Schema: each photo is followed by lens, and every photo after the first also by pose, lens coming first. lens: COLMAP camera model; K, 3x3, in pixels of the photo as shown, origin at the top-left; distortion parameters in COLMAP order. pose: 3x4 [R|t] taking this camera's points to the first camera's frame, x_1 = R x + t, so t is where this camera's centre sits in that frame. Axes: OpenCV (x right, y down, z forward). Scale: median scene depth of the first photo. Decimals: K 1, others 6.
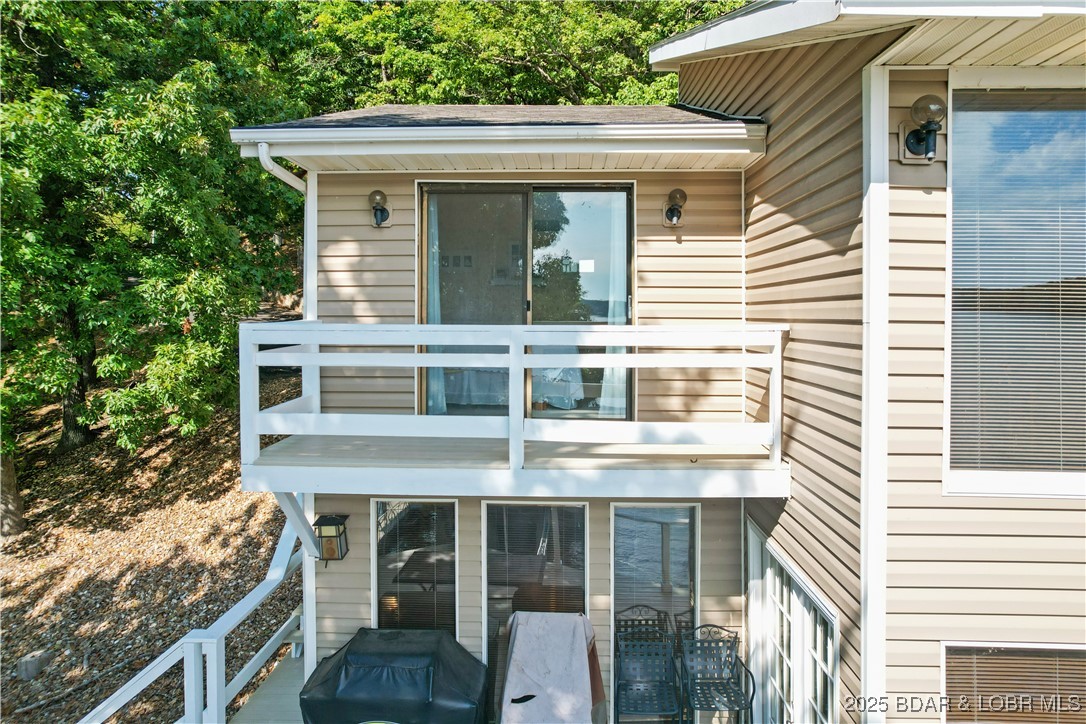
lens RADIAL K [[696.3, 0, 541.7], [0, 696.3, 324.1], [0, 0, 1]] dist [-0.078029, 0.058074]
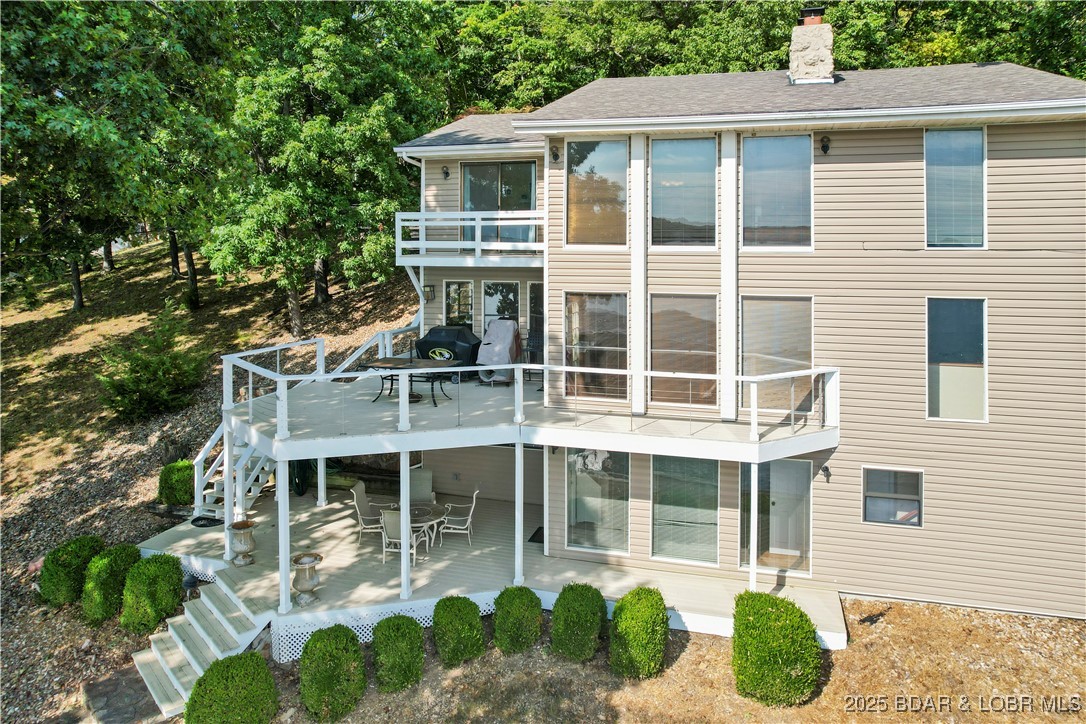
lens RADIAL K [[713.6, 0, 538.9], [0, 713.6, 253.0], [0, 0, 1]] dist [-0.051629, -0.000102]
pose [[0.966172, 0.001491, -0.257895, 0.464368], [-0.002724, 0.999987, -0.004422, 0.088853], [0.257885, 0.004975, 0.966163, -0.889369]]
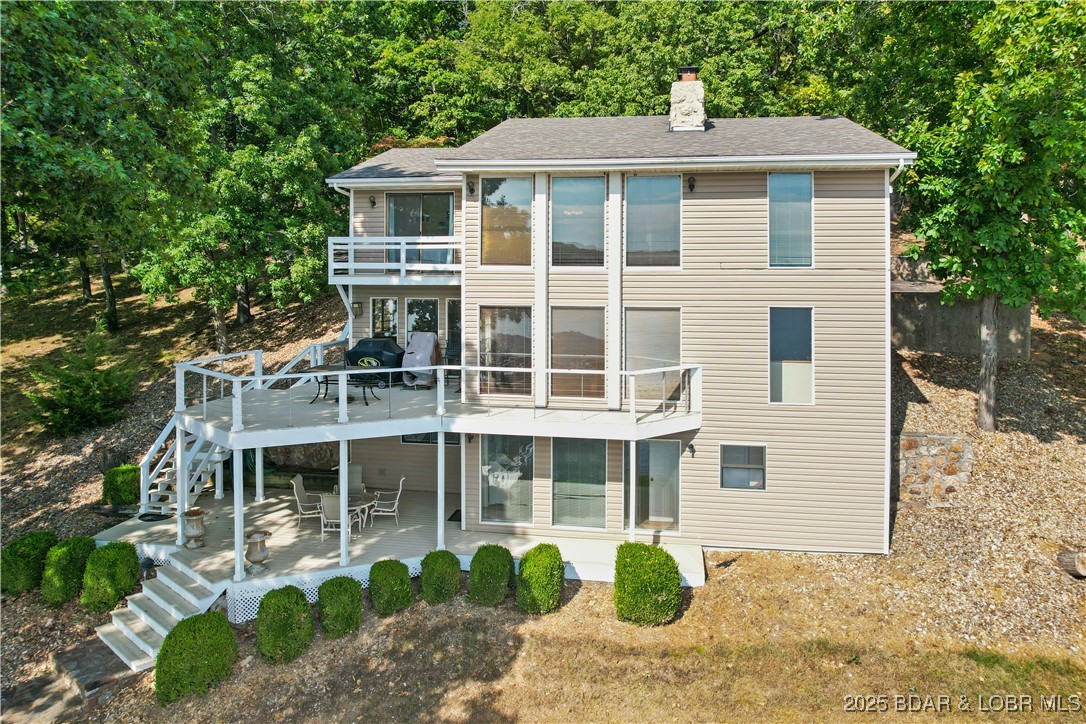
lens RADIAL K [[713.5, 0, 516.7], [0, 713.5, 283.3], [0, 0, 1]] dist [-0.000582, 0.003284]
pose [[0.985990, 0.003830, -0.166761, 0.506623], [-0.003486, 0.999991, 0.002351, 0.101663], [0.166769, -0.001737, 0.985994, -1.103785]]
